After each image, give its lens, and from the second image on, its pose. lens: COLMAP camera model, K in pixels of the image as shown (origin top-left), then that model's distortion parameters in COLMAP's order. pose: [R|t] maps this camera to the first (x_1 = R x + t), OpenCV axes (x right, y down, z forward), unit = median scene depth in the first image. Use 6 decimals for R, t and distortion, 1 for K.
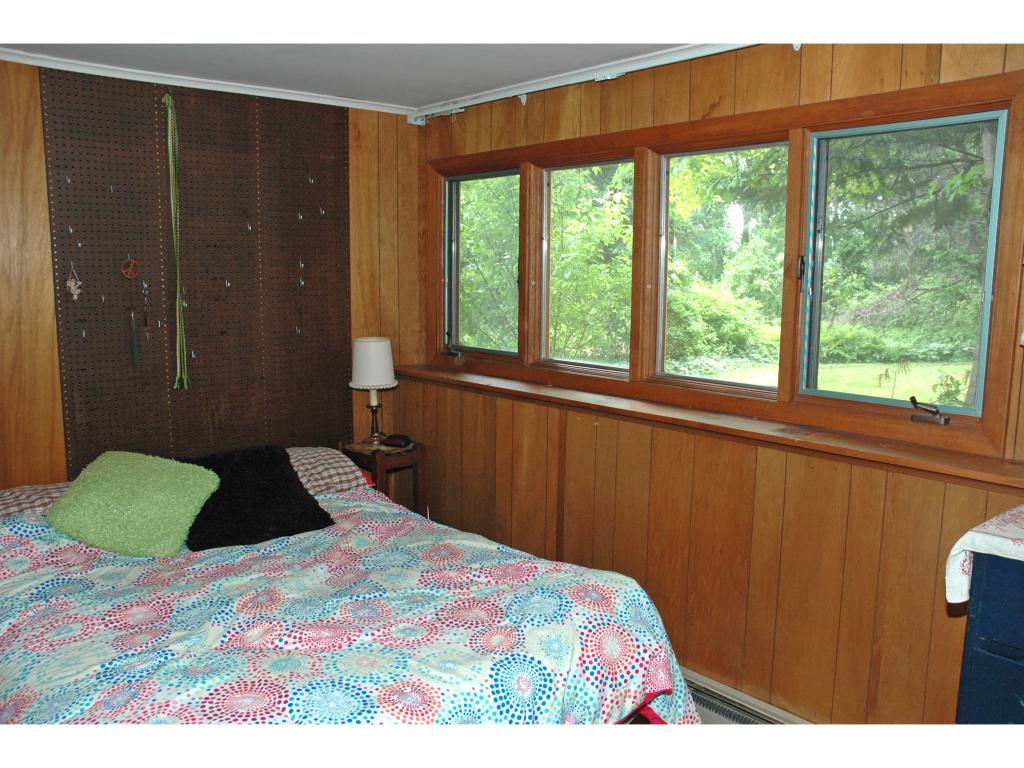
lens RADIAL K [[874.9, 0, 512.0], [0, 874.9, 384.0], [0, 0, 1]] dist [-0.143562, 0.165803]
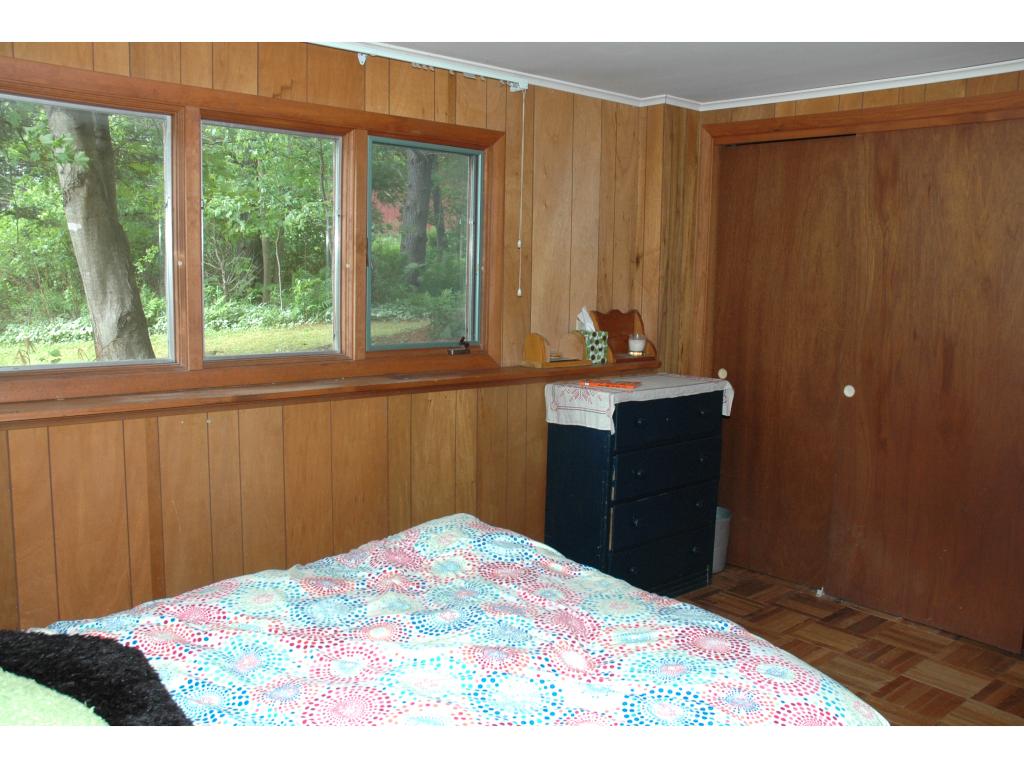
lens RADIAL K [[874.9, 0, 512.0], [0, 874.9, 384.0], [0, 0, 1]] dist [-0.143562, 0.165803]
pose [[-0.018962, -0.123431, 0.992172, -0.878605], [0.116427, 0.985327, 0.124804, -0.071390], [-0.993018, 0.117883, -0.004313, 0.807099]]
